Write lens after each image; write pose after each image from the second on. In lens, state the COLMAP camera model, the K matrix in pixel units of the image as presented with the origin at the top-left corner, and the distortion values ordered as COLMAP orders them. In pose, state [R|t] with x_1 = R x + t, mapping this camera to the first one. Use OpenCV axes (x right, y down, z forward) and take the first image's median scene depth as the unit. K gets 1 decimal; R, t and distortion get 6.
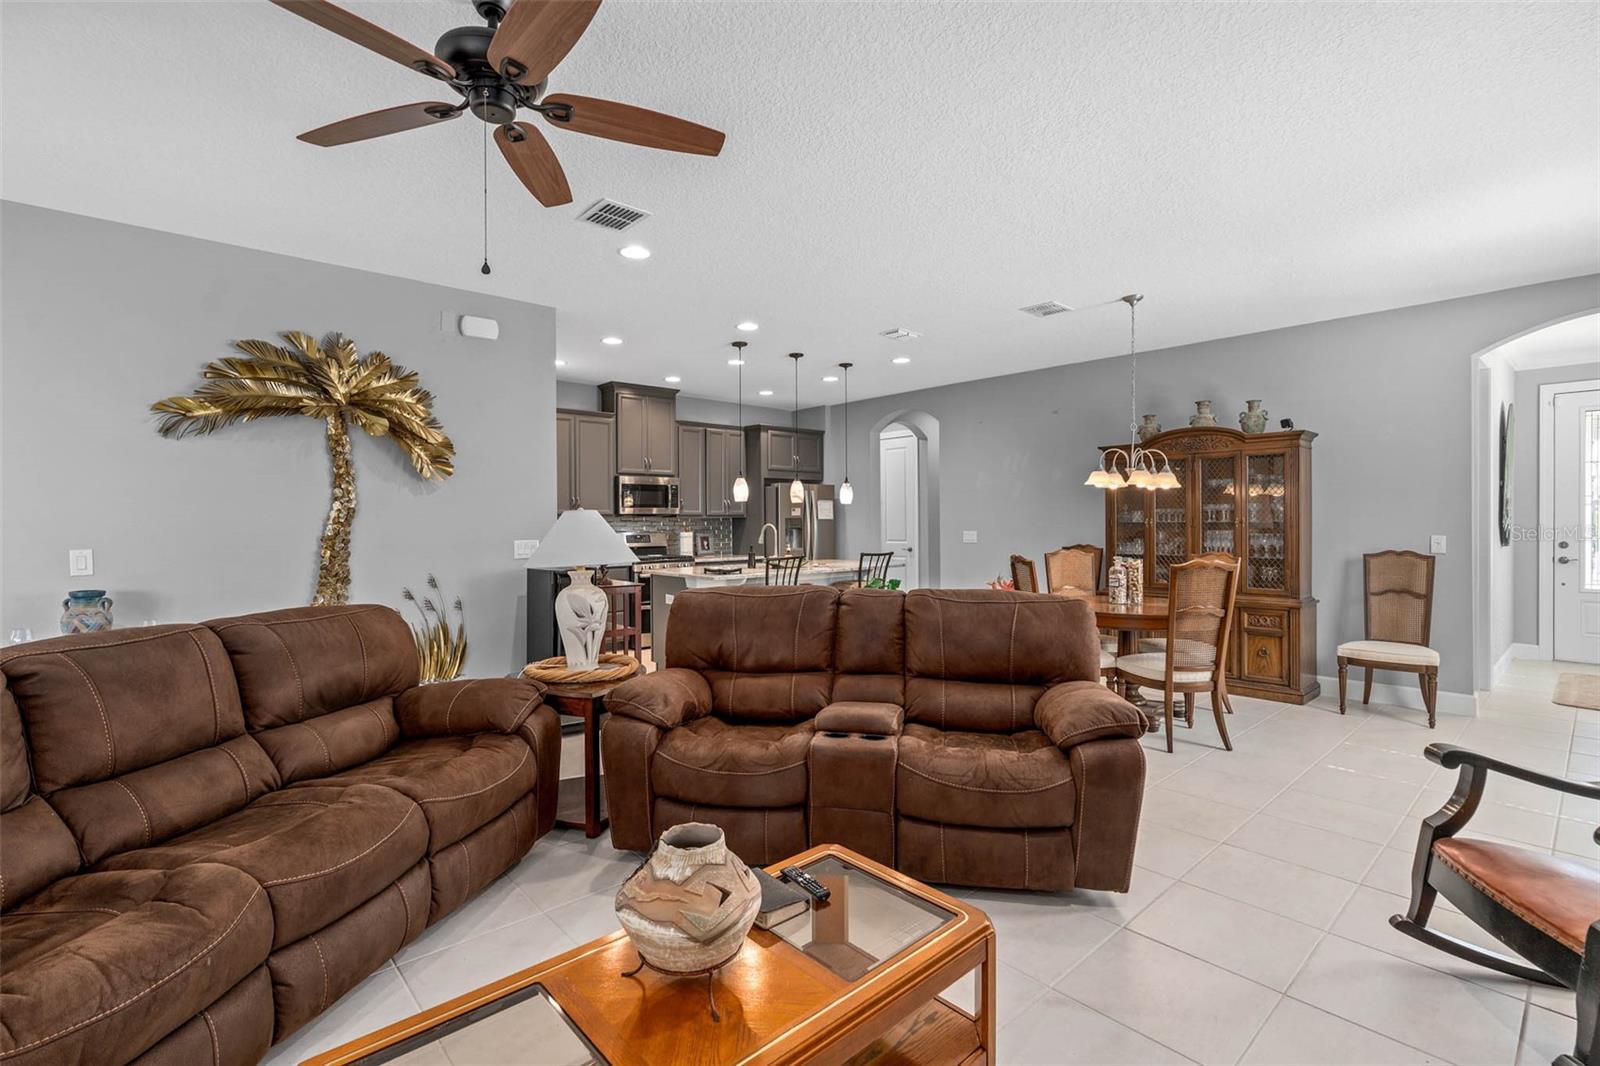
lens RADIAL K [[725.8, 0, 794.1], [0, 725.8, 526.2], [0, 0, 1]] dist [-0.010970, 0.002998]
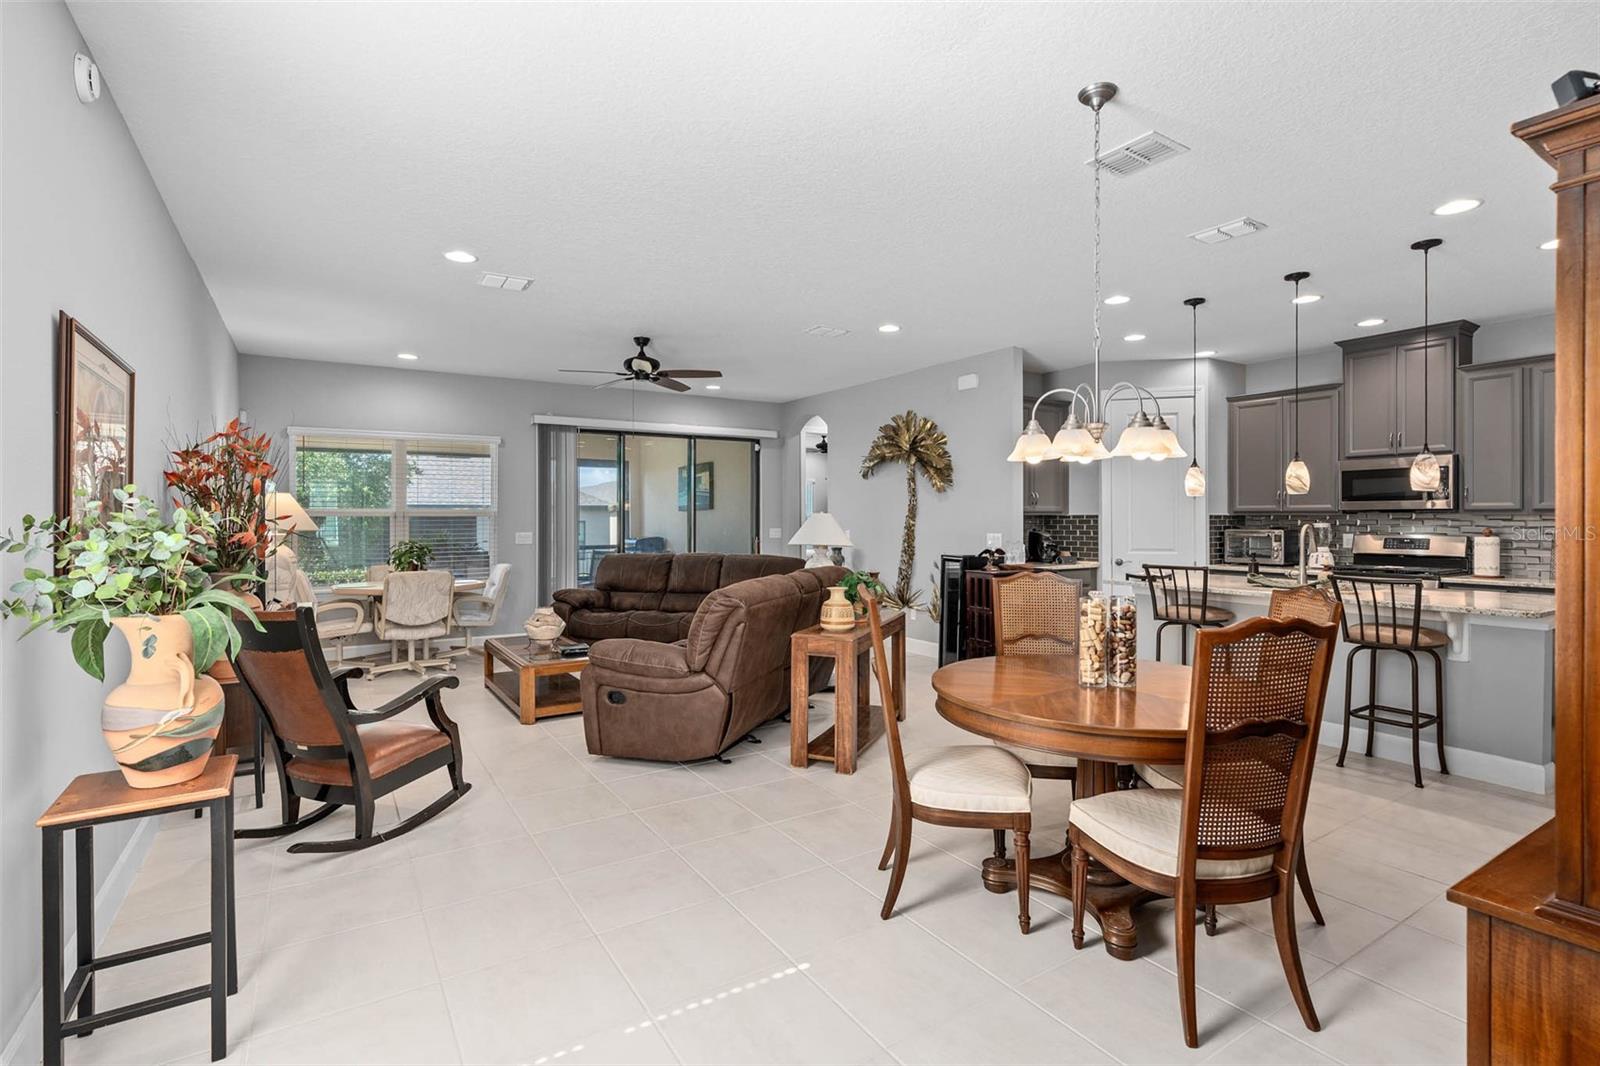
lens RADIAL K [[755.5, 0, 792.2], [0, 755.5, 521.5], [0, 0, 1]] dist [-0.007587, 0.003182]
pose [[-0.164166, 0.009123, -0.986391, 0.750922], [-0.006381, 0.999926, 0.010310, -0.010348], [0.986412, 0.007987, -0.164096, 0.630741]]
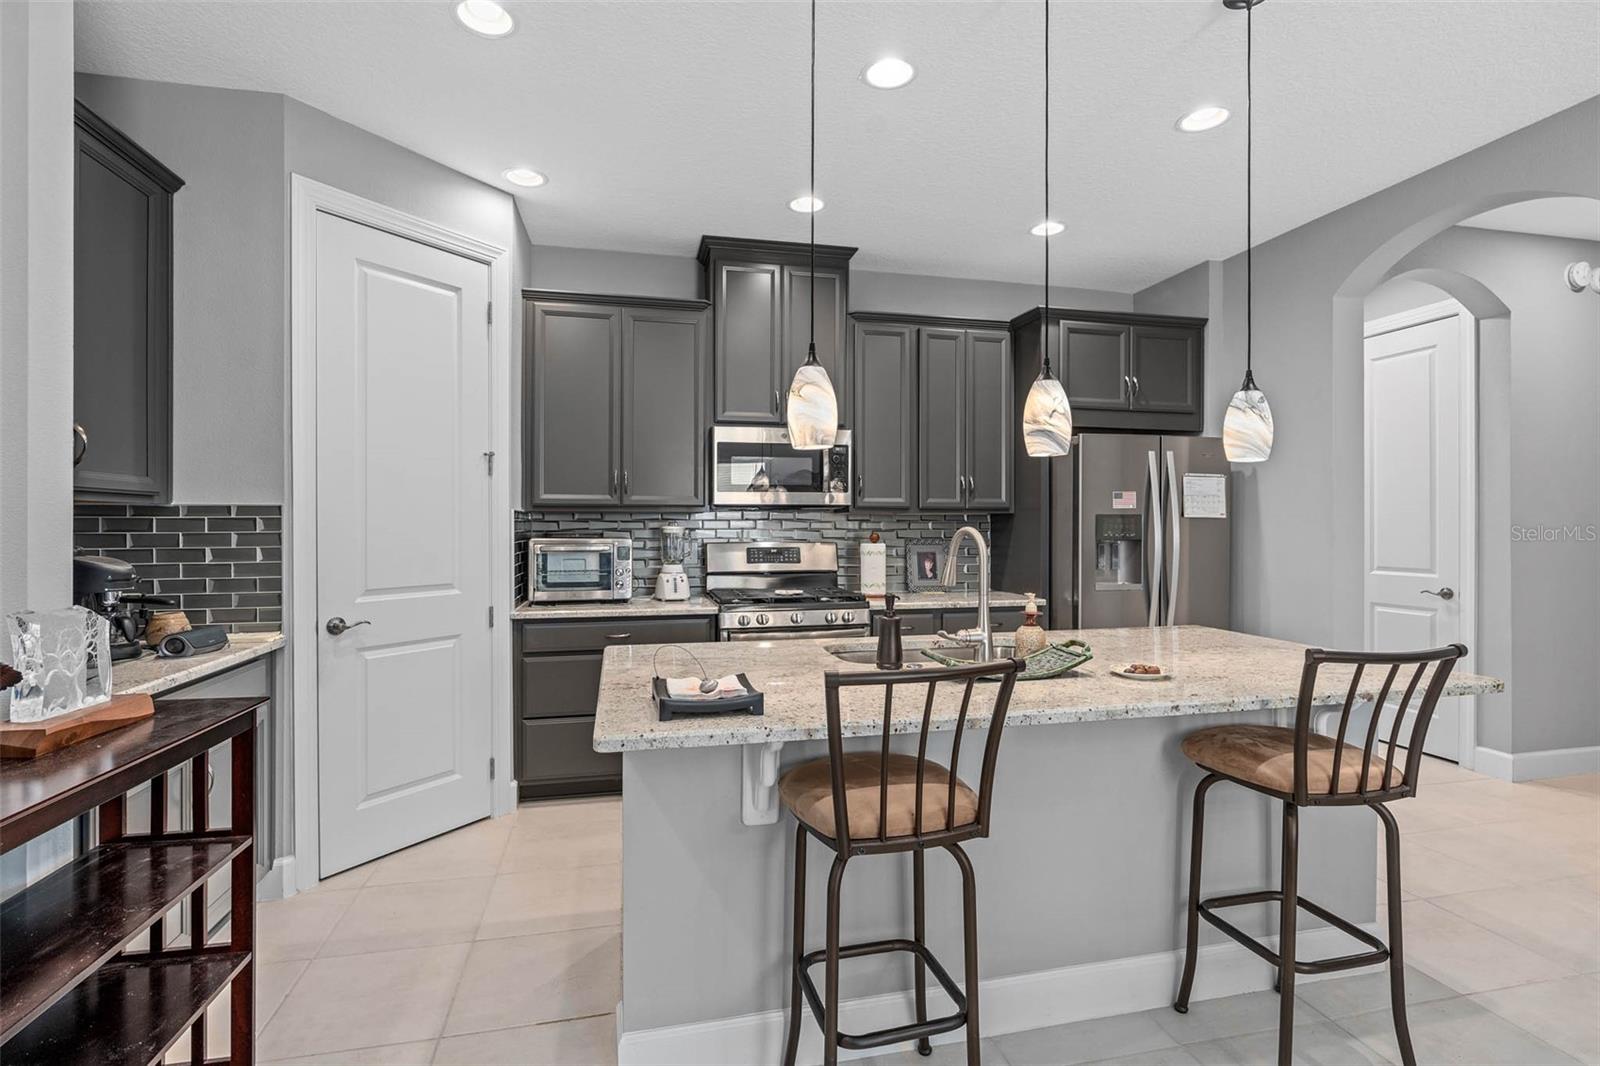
lens RADIAL K [[755.5, 0, 796.7], [0, 755.5, 523.1], [0, 0, 1]] dist [-0.007587, 0.003182]
pose [[0.878275, 0.007402, -0.478098, 0.059038], [-0.010268, 0.999942, -0.003380, -0.003791], [0.478045, 0.007878, 0.878300, 0.664489]]
